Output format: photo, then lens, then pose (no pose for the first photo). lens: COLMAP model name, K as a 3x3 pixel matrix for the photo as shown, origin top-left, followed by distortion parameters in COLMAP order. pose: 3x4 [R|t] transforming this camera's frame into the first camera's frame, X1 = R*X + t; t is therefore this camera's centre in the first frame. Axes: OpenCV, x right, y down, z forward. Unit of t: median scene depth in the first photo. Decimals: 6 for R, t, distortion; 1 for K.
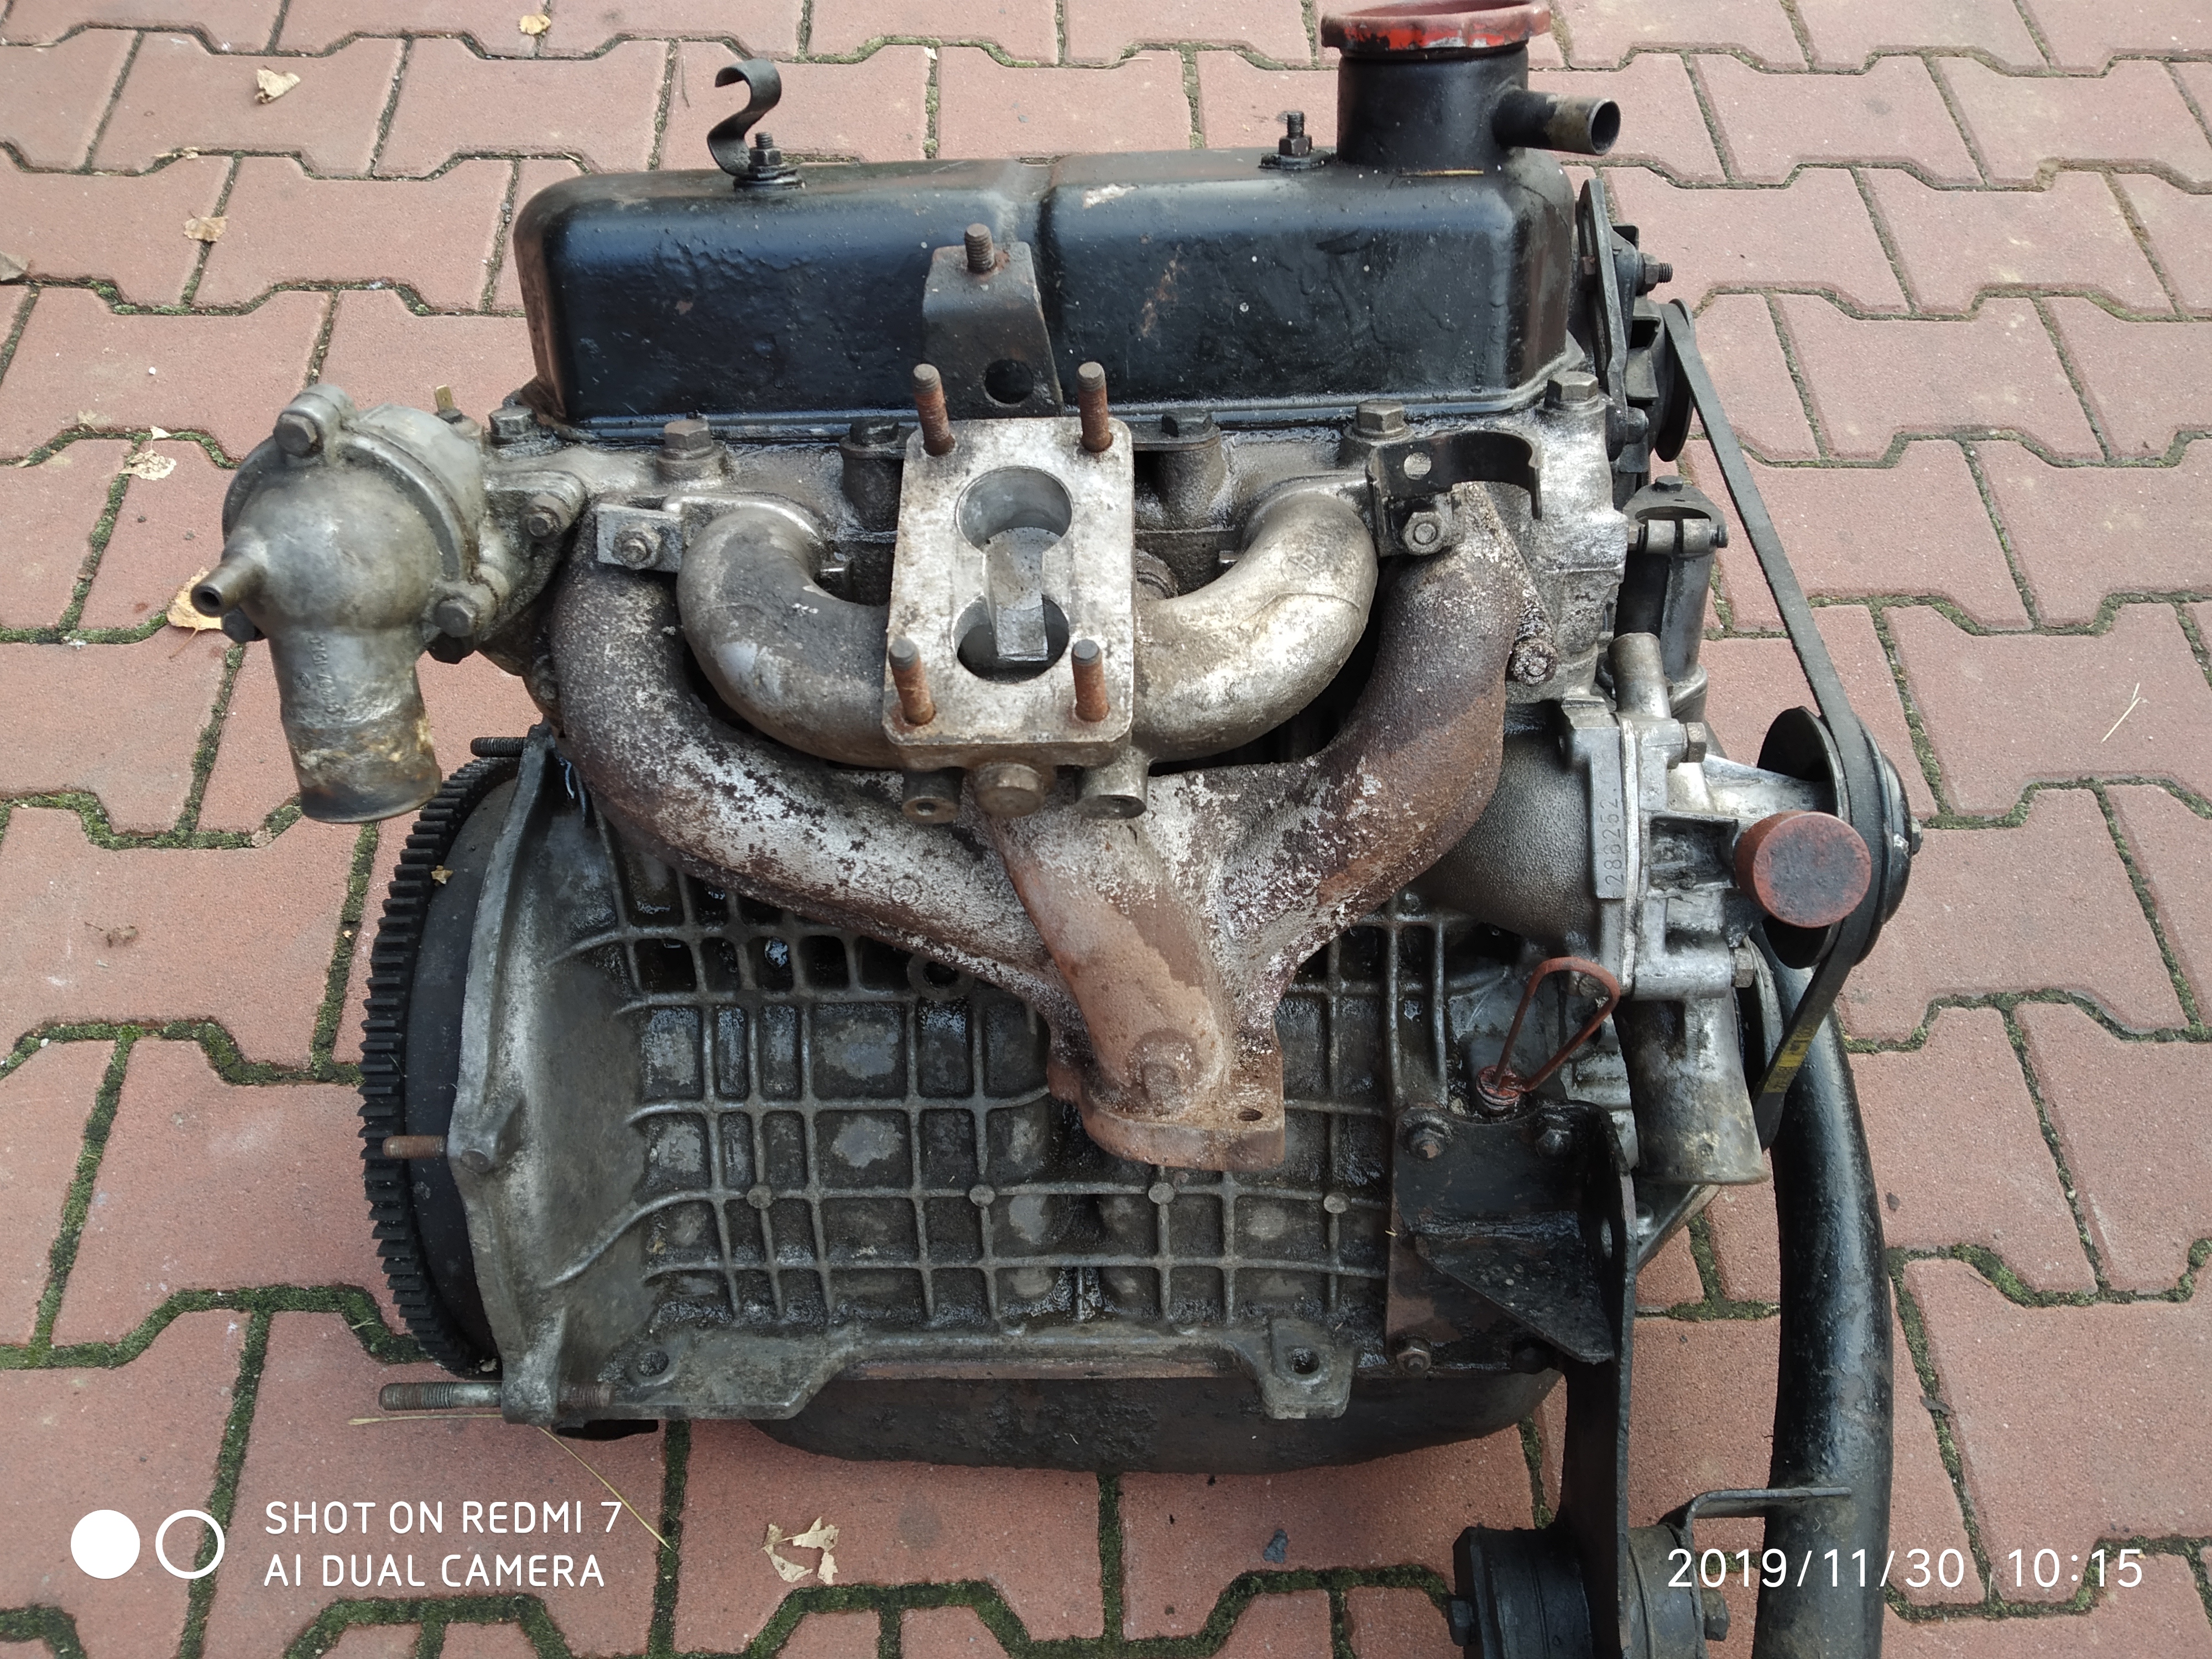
lens RADIAL K [[1750.4, 0, 1110.2], [0, 1750.4, 842.1], [0, 0, 1]] dist [0.025324, -0.031655]
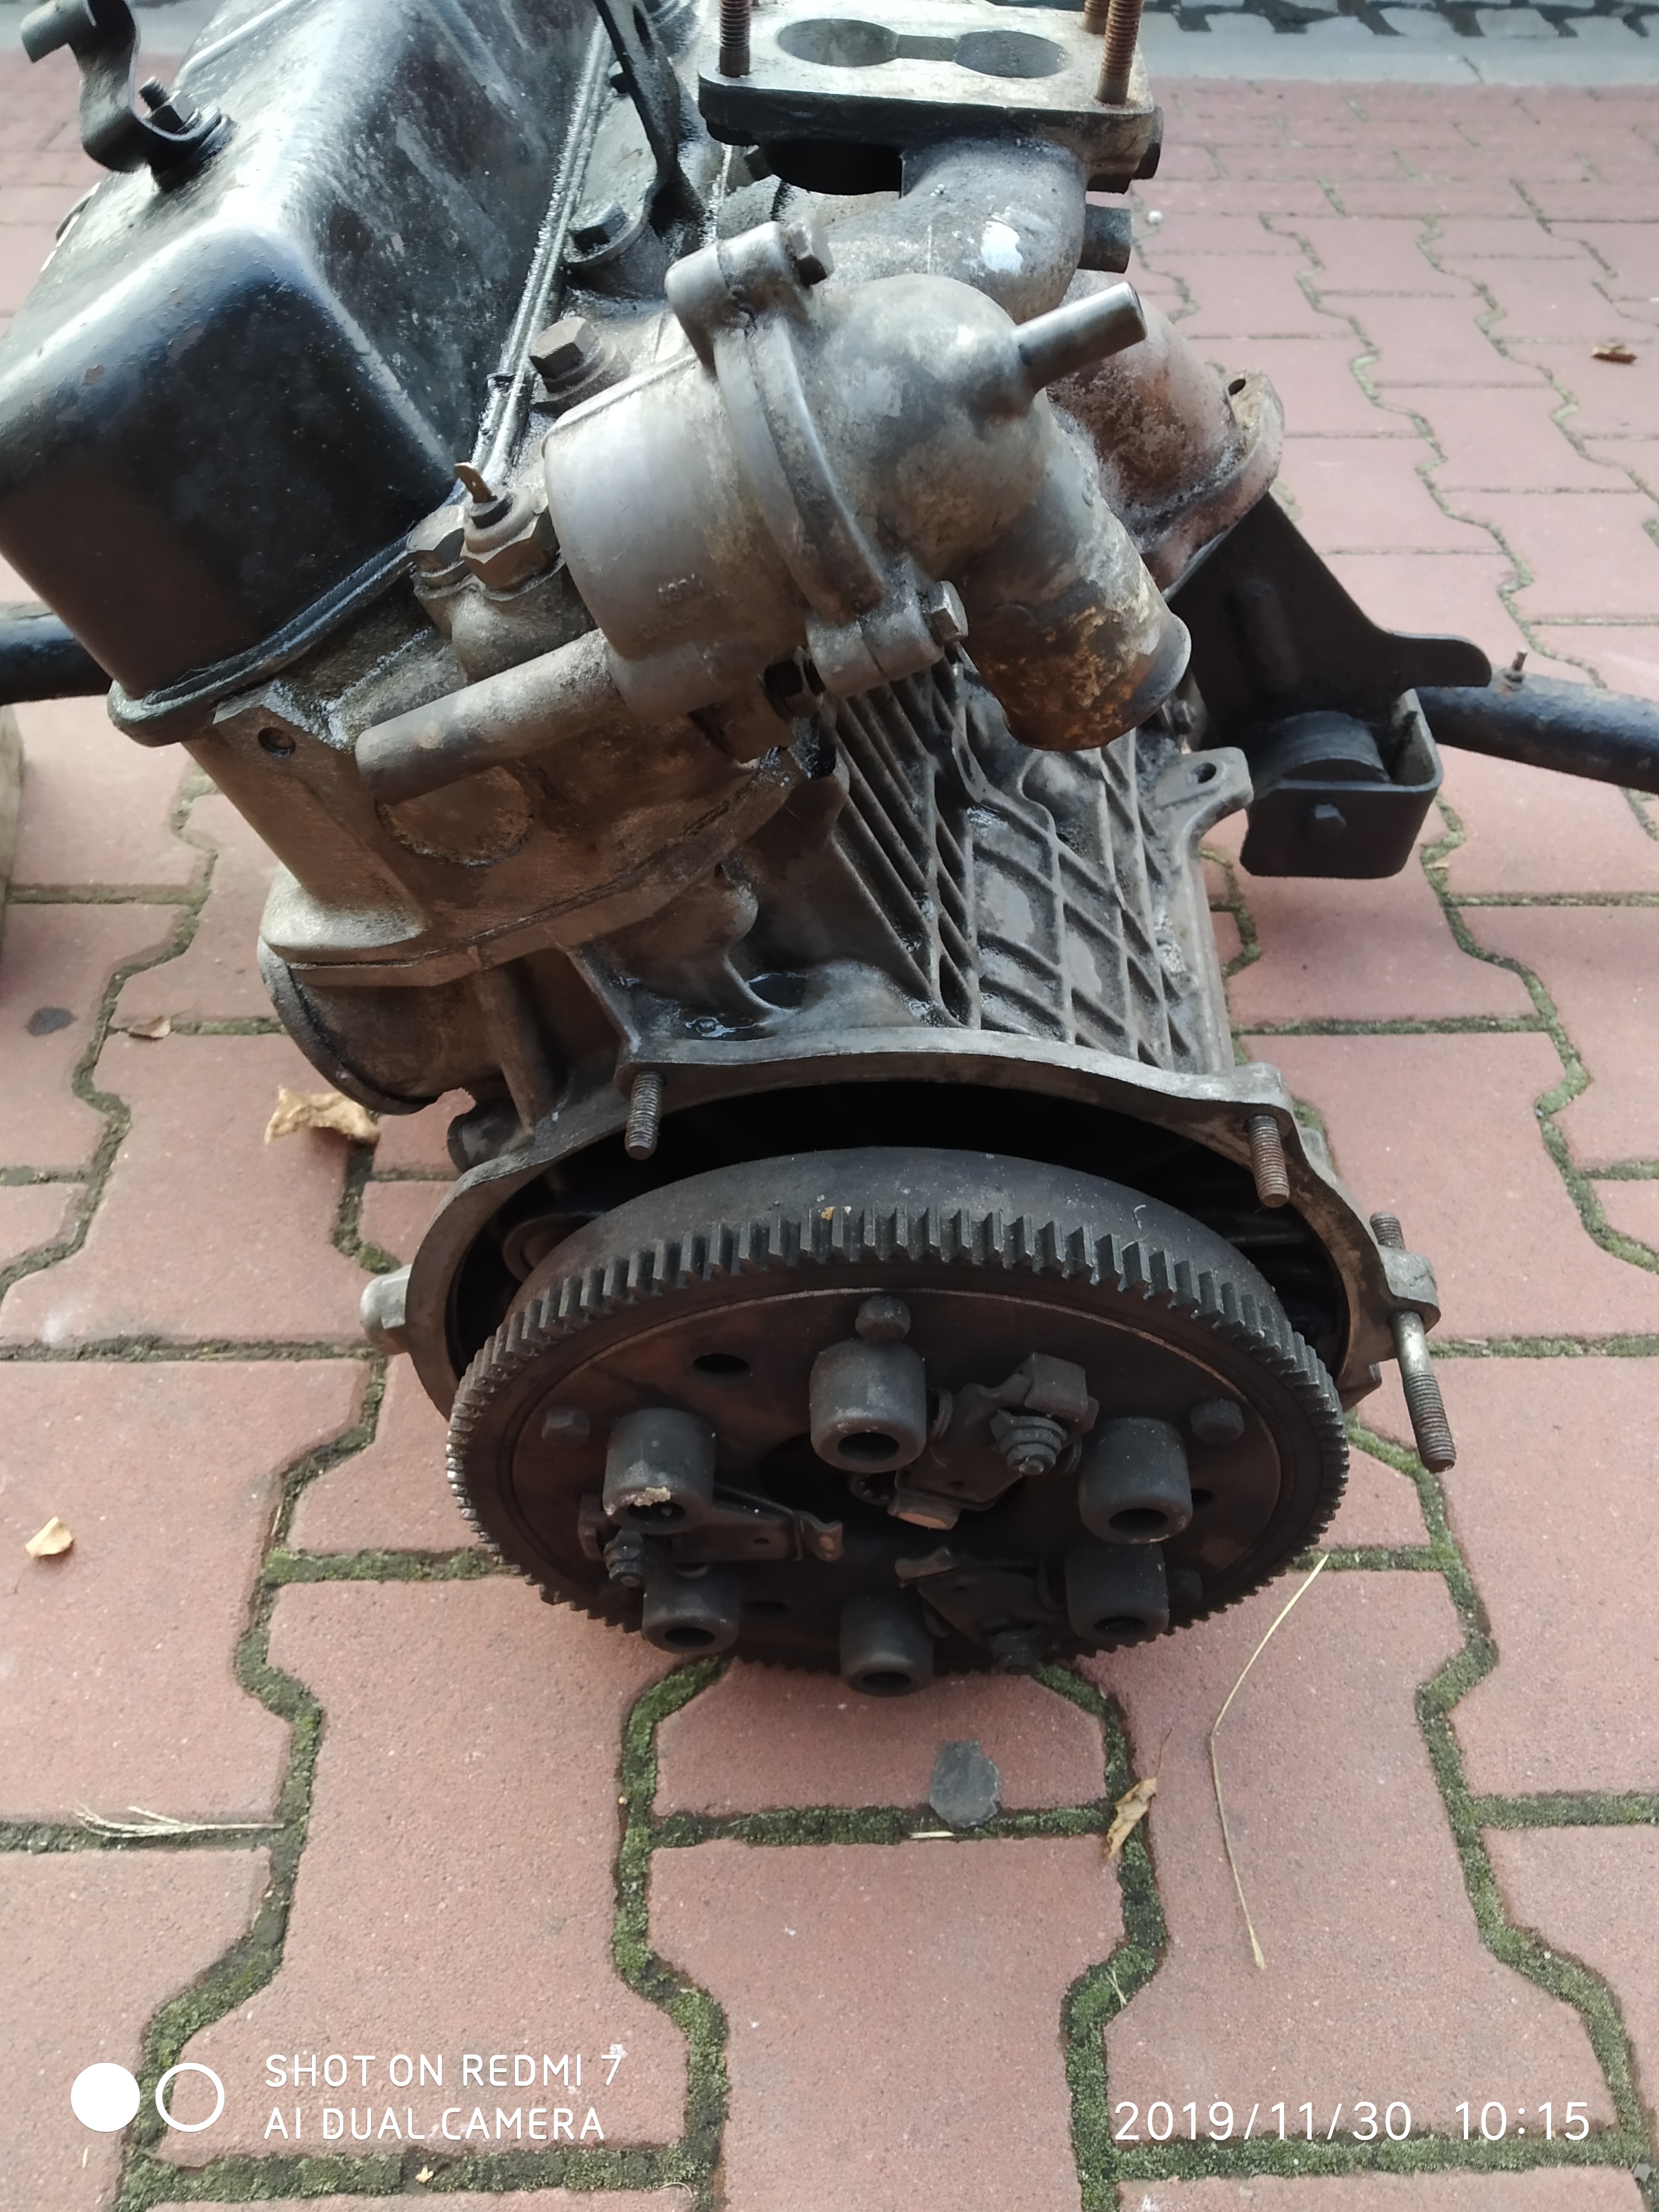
lens RADIAL K [[1750.4, 0, 839.6], [0, 1750.4, 1098.9], [0, 0, 1]] dist [0.025324, -0.031655]
pose [[0.005077, -0.730239, 0.683172, -0.635908], [0.839650, 0.374157, 0.393694, -0.203304], [-0.543104, 0.571627, 0.615045, 0.458219]]
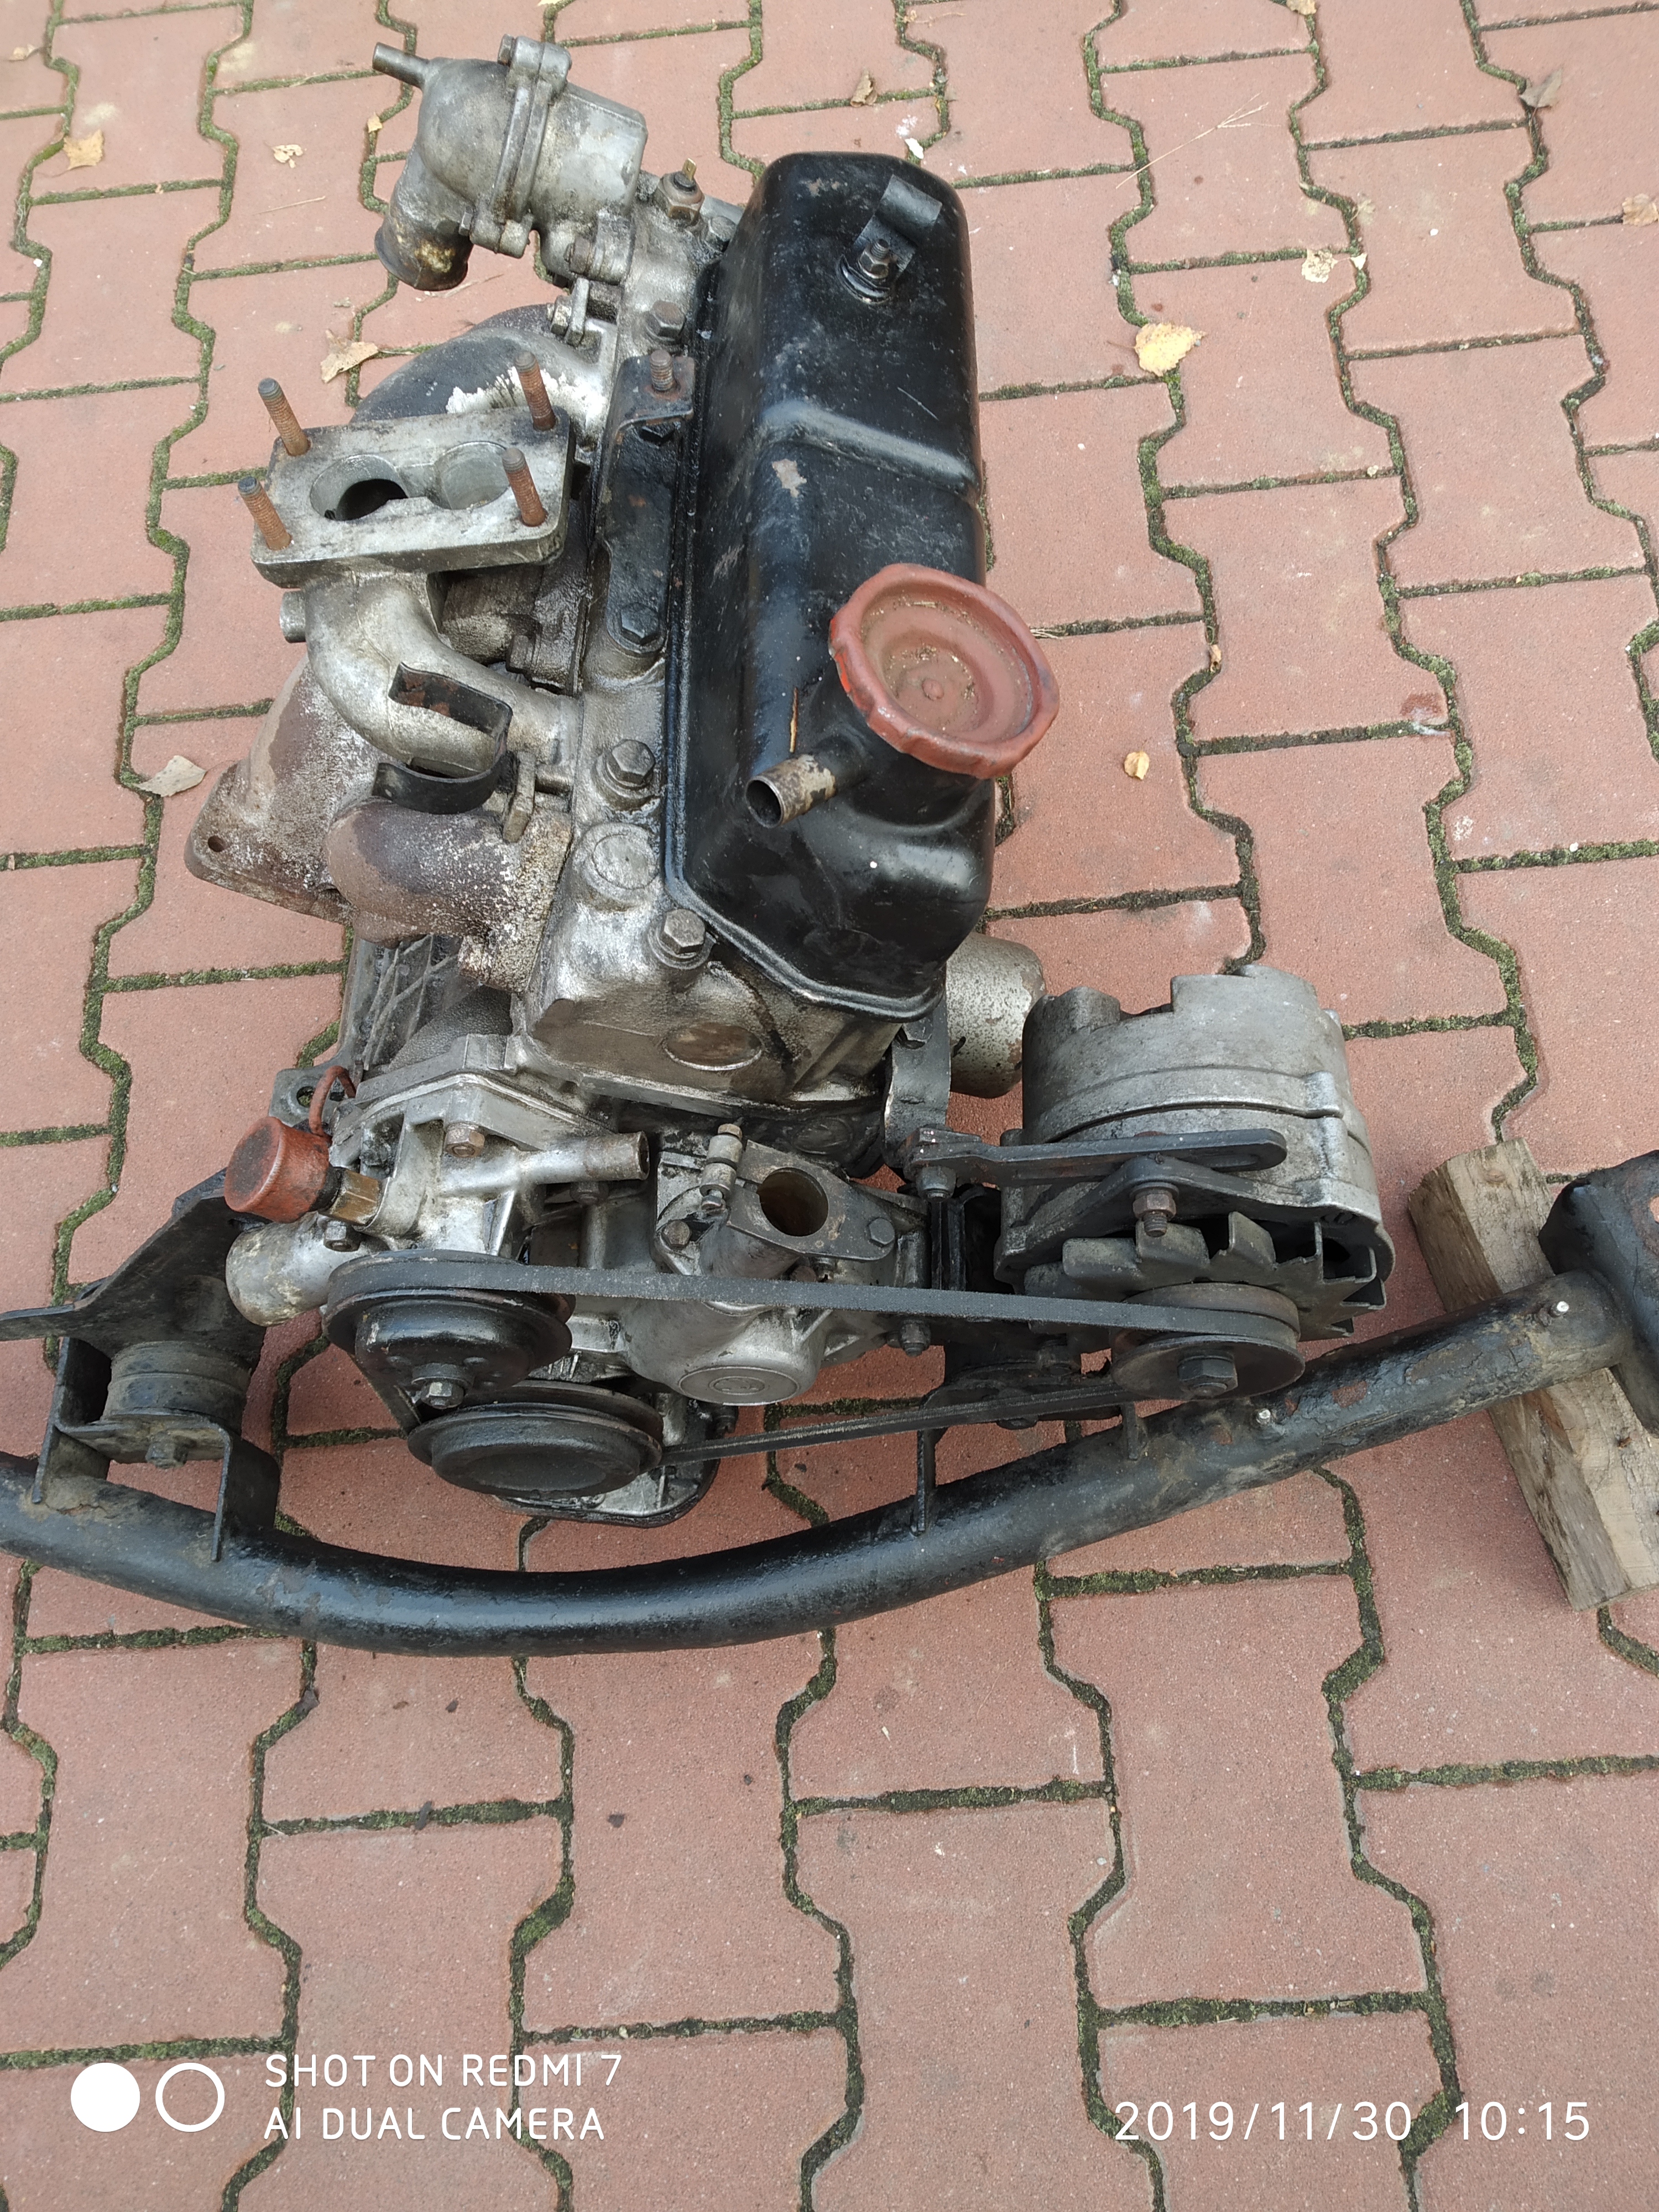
lens RADIAL K [[1750.4, 0, 824.1], [0, 1750.4, 1107.0], [0, 0, 1]] dist [0.025324, -0.031655]
pose [[0.002493, 0.910631, -0.413214, 0.532348], [-0.797288, 0.251225, 0.548834, -0.587139], [0.603594, 0.328082, 0.726661, 0.231995]]
